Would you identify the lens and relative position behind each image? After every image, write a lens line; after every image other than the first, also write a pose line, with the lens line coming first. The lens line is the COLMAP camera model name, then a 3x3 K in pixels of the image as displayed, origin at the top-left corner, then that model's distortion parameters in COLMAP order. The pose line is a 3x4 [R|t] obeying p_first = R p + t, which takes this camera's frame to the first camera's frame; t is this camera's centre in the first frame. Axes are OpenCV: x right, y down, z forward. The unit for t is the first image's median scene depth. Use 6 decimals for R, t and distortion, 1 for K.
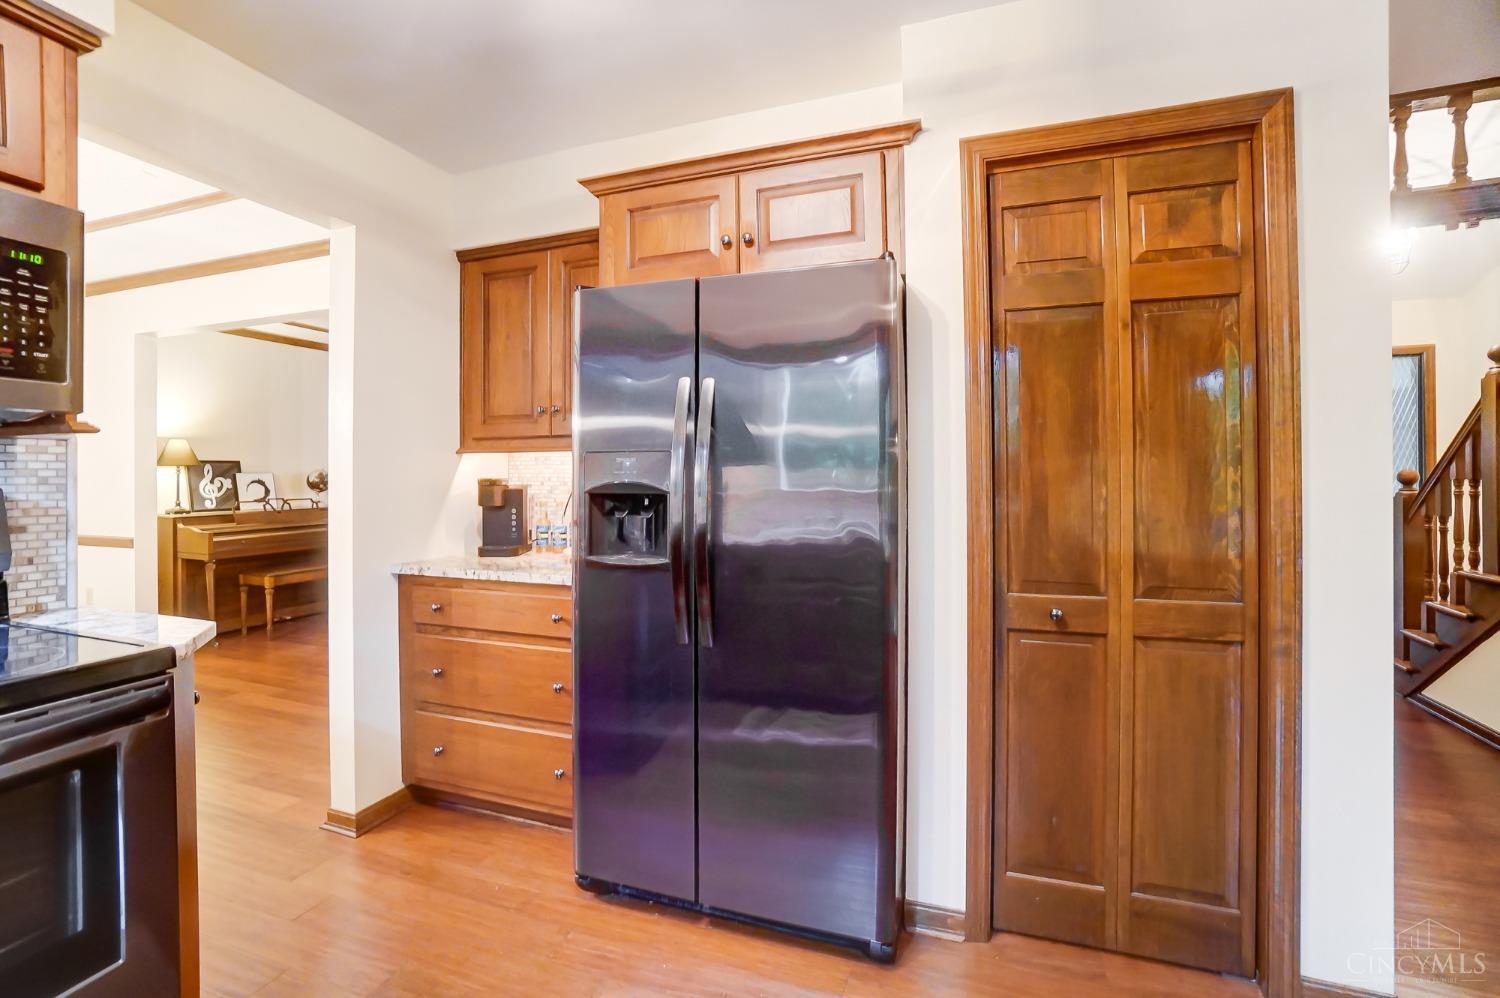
lens RADIAL K [[673.1, 0, 746.9], [0, 673.1, 478.0], [0, 0, 1]] dist [-0.055036, 0.016211]
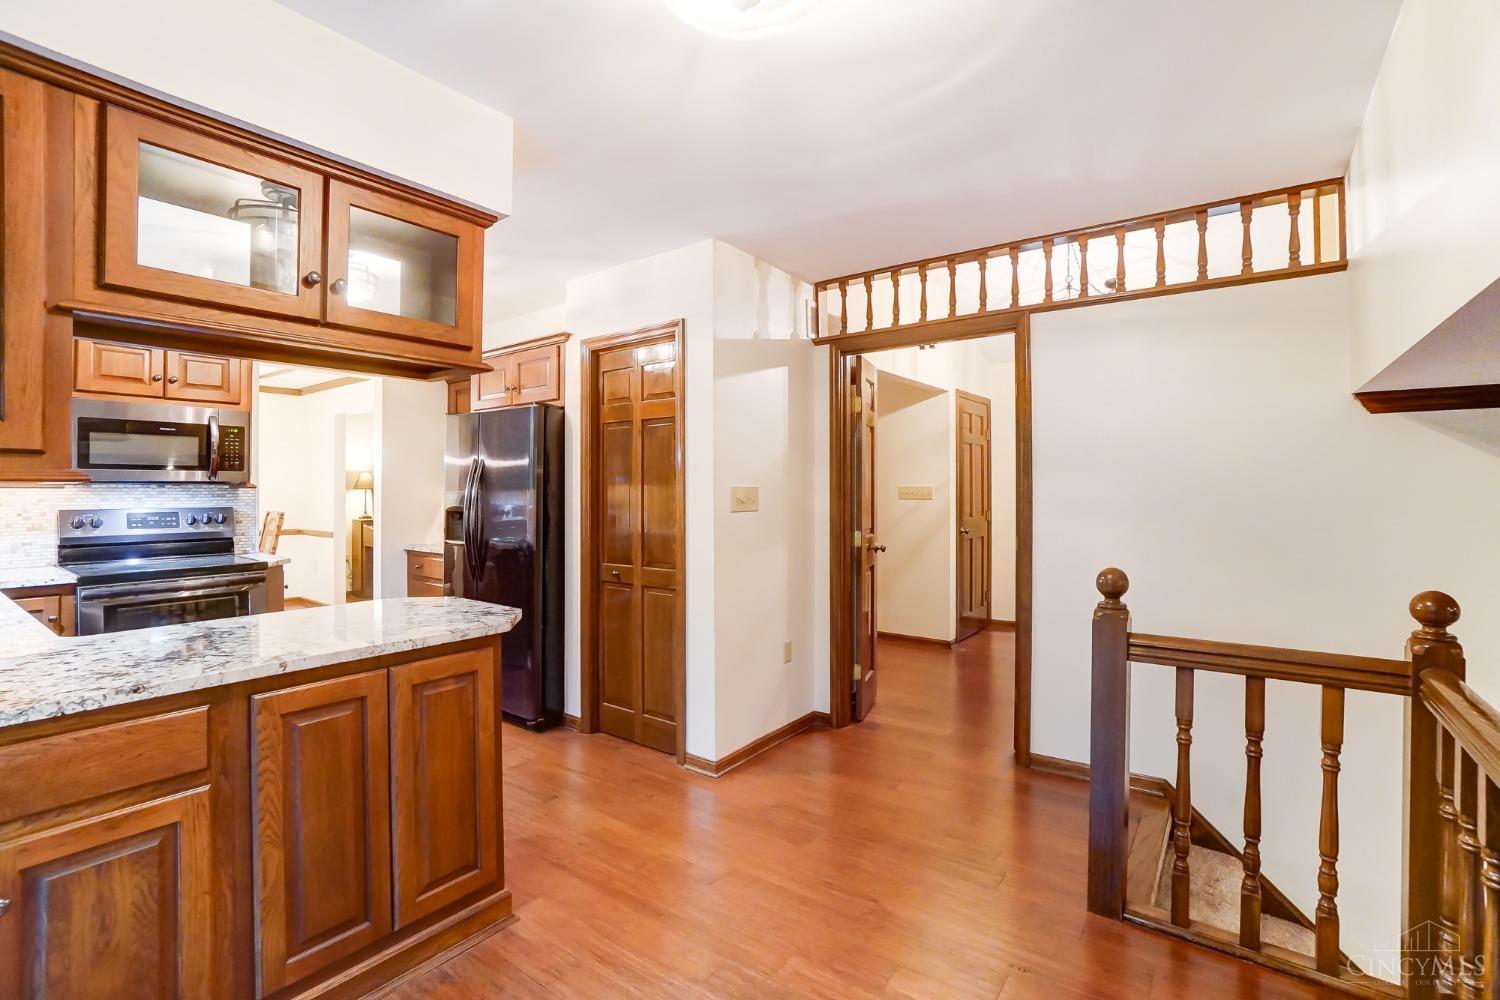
lens RADIAL K [[673.1, 0, 751.2], [0, 673.1, 488.1], [0, 0, 1]] dist [-0.055036, 0.016211]
pose [[0.956180, 0.002578, -0.292770, 1.503871], [-0.004226, 0.999979, -0.004998, -0.050307], [0.292750, 0.006016, 0.956170, -0.871140]]
